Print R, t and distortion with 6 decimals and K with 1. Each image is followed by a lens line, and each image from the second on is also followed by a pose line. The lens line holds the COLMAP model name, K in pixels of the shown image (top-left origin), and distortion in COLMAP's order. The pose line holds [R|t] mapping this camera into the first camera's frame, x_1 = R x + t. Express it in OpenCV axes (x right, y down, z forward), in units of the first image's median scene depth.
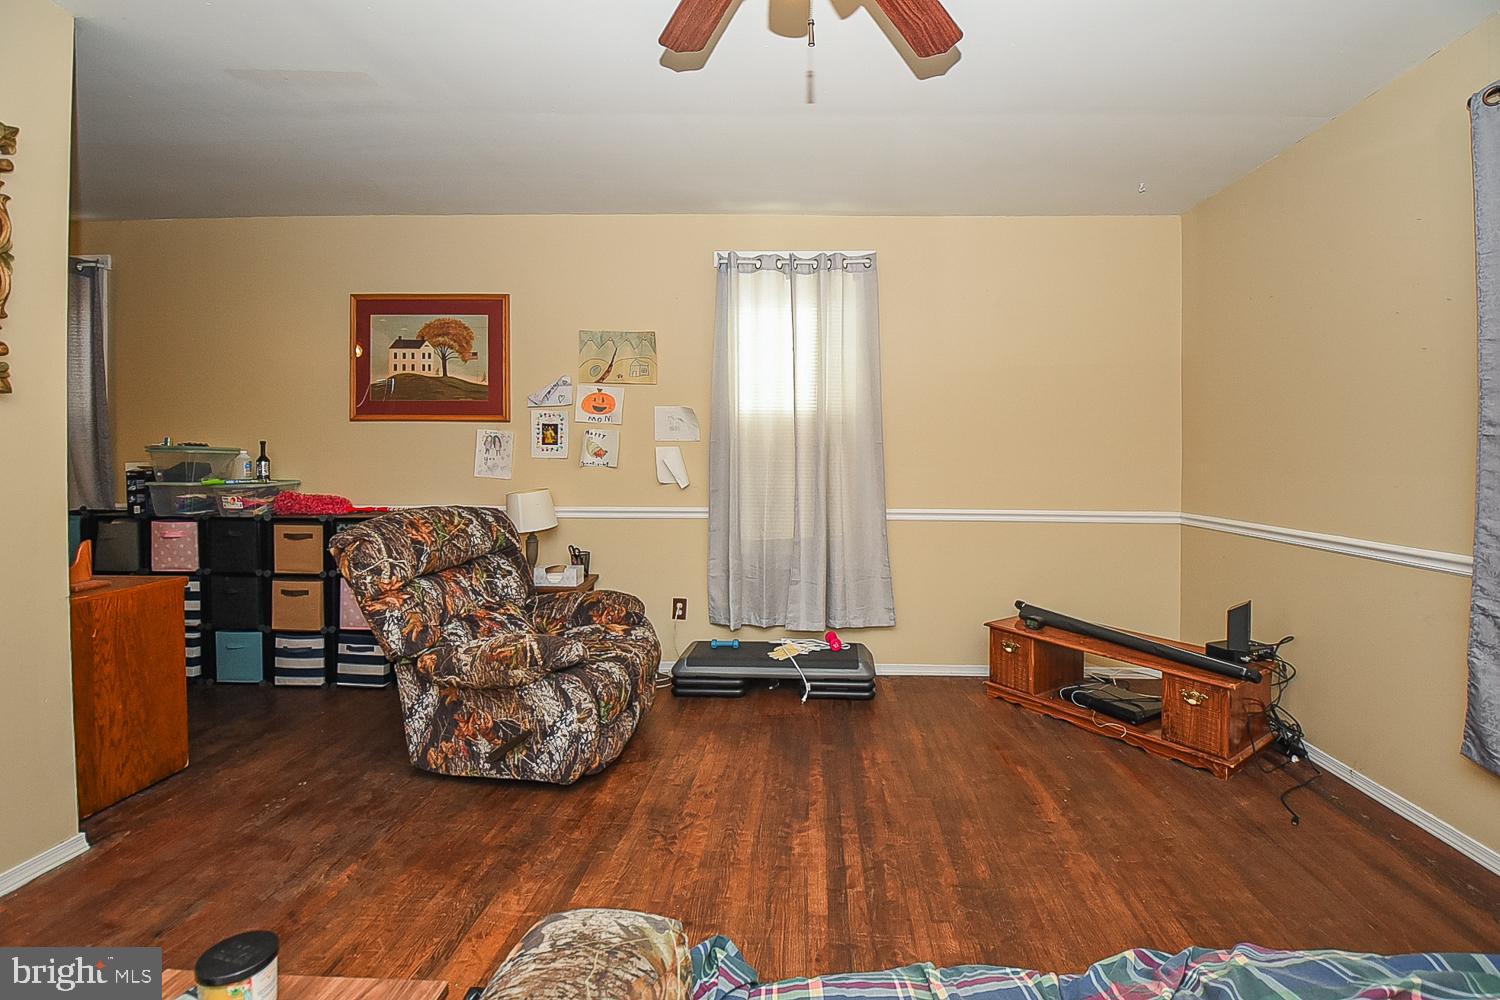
lens RADIAL K [[699.3, 0, 905.9], [0, 699.3, 460.9], [0, 0, 1]] dist [0.018493, -0.023123]
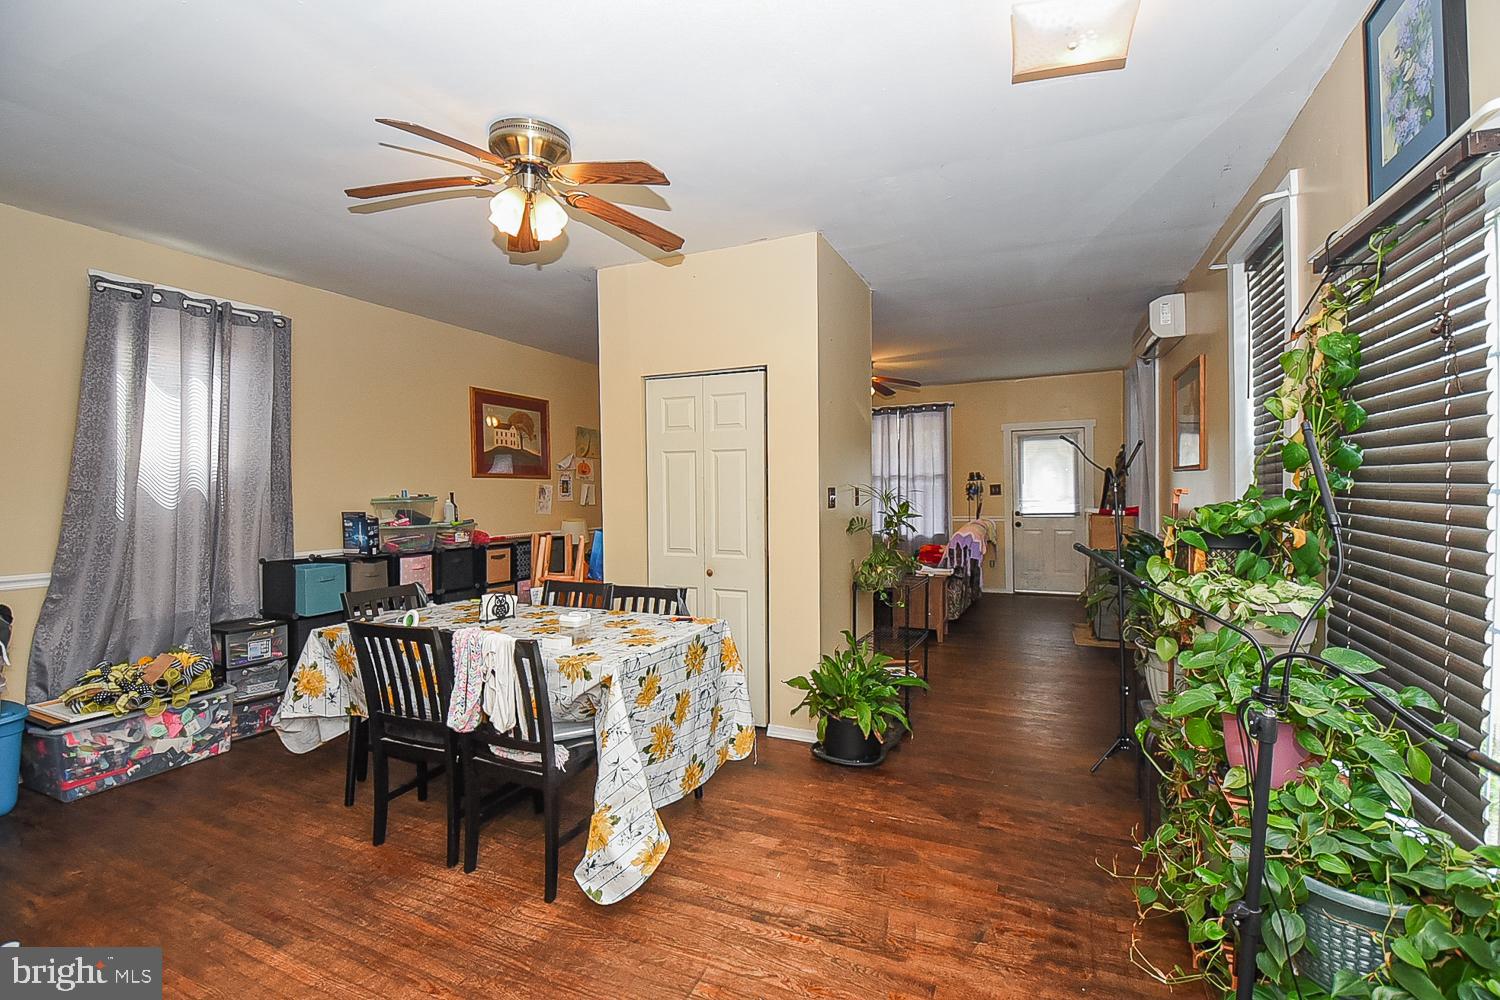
lens RADIAL K [[666.6, 0, 745.6], [0, 666.6, 502.1], [0, 0, 1]] dist [0.004529, -0.015817]
pose [[0.394787, -0.023484, 0.918472, -2.009339], [0.037480, 0.999253, 0.009439, -0.000025], [-0.918008, 0.030698, 0.395372, -0.027623]]
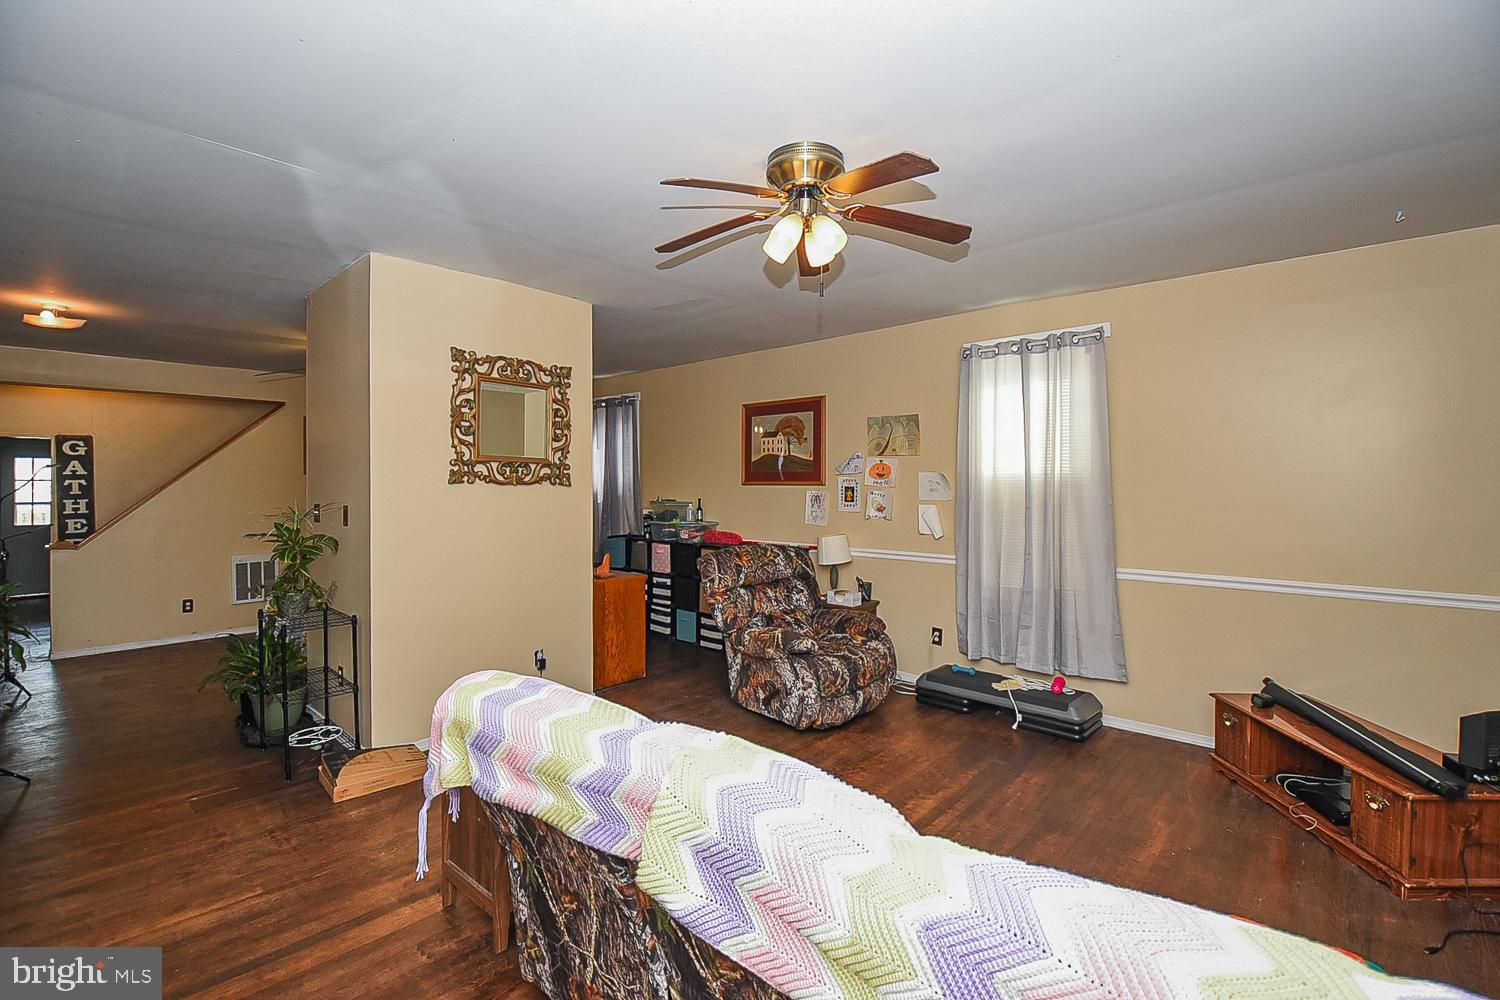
lens RADIAL K [[652.2, 0, 750.0], [0, 652.2, 500.0], [0, 0, 1]] dist [-0.038533, -0.000210]
pose [[0.746244, 0.009642, -0.665603, 0.214961], [-0.016839, 0.999849, -0.004395, -0.020410], [0.665459, 0.014488, 0.746293, -0.083056]]
